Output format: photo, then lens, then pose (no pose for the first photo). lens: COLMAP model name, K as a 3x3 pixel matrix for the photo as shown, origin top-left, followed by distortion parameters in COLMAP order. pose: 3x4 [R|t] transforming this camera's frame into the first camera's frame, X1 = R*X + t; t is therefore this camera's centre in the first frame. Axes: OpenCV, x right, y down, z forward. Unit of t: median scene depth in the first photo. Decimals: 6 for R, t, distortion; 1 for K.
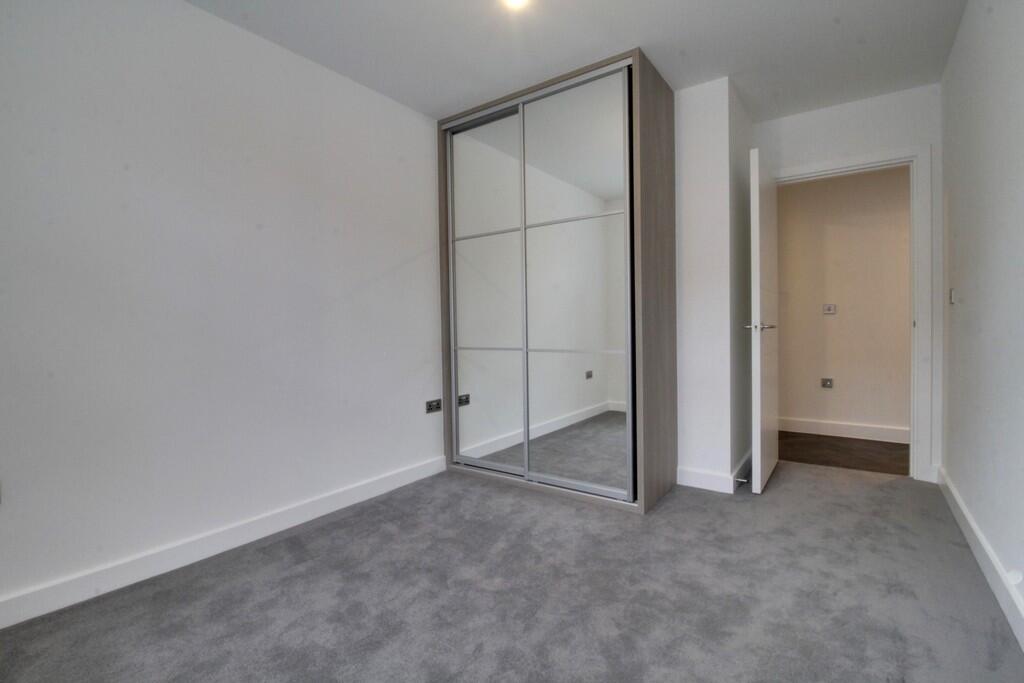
lens RADIAL K [[480.5, 0, 514.6], [0, 480.5, 335.3], [0, 0, 1]] dist [-0.014270, -0.001050]
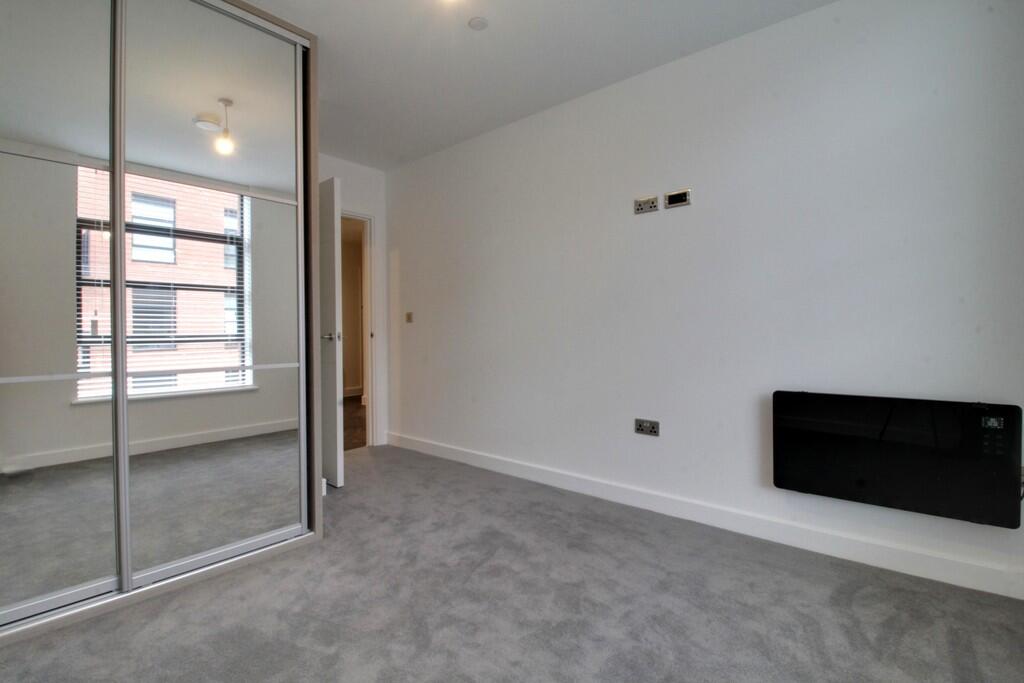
lens RADIAL K [[480.5, 0, 514.6], [0, 480.5, 335.3], [0, 0, 1]] dist [-0.014270, -0.001050]
pose [[0.083367, 0.007237, 0.996493, -0.693787], [0.034287, 0.999361, -0.010126, 0.006189], [-0.995929, 0.035011, 0.083066, 0.608257]]
